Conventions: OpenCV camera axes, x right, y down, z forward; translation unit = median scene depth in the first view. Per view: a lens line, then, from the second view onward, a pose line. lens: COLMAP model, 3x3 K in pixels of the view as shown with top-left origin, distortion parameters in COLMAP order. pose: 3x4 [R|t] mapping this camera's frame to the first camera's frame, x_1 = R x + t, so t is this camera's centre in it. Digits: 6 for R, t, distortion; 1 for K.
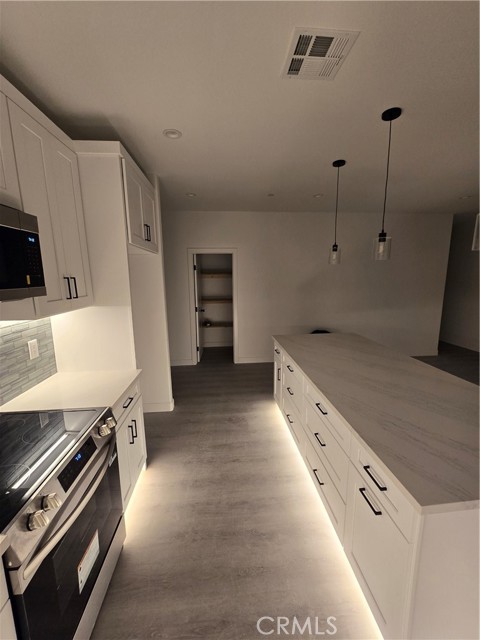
lens RADIAL K [[259.6, 0, 241.6], [0, 259.6, 323.9], [0, 0, 1]] dist [-0.006126, 0.002974]
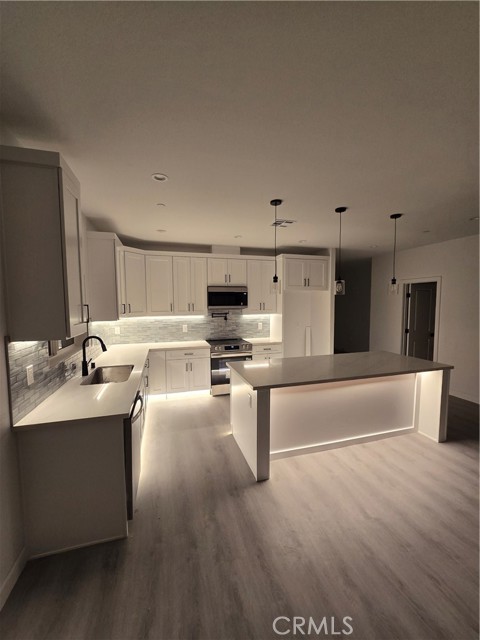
lens RADIAL K [[259.6, 0, 240.8], [0, 259.6, 322.4], [0, 0, 1]] dist [-0.006126, 0.002974]
pose [[0.186510, 0.082507, -0.978982, 1.578821], [-0.175411, 0.983253, 0.049449, -0.043185], [0.966667, 0.162501, 0.197859, 0.116436]]
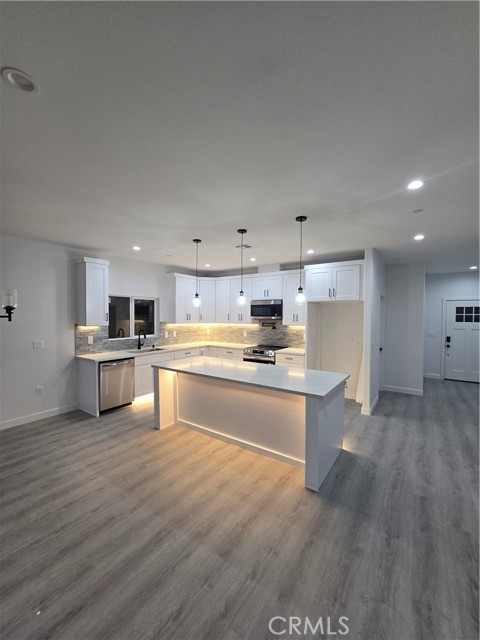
lens RADIAL K [[259.6, 0, 245.7], [0, 259.6, 319.8], [0, 0, 1]] dist [-0.006126, 0.002974]
pose [[-0.637354, 0.019176, -0.770332, 1.493136], [-0.140509, 0.980038, 0.140650, -0.325650], [0.757652, 0.197882, -0.621937, 1.716654]]
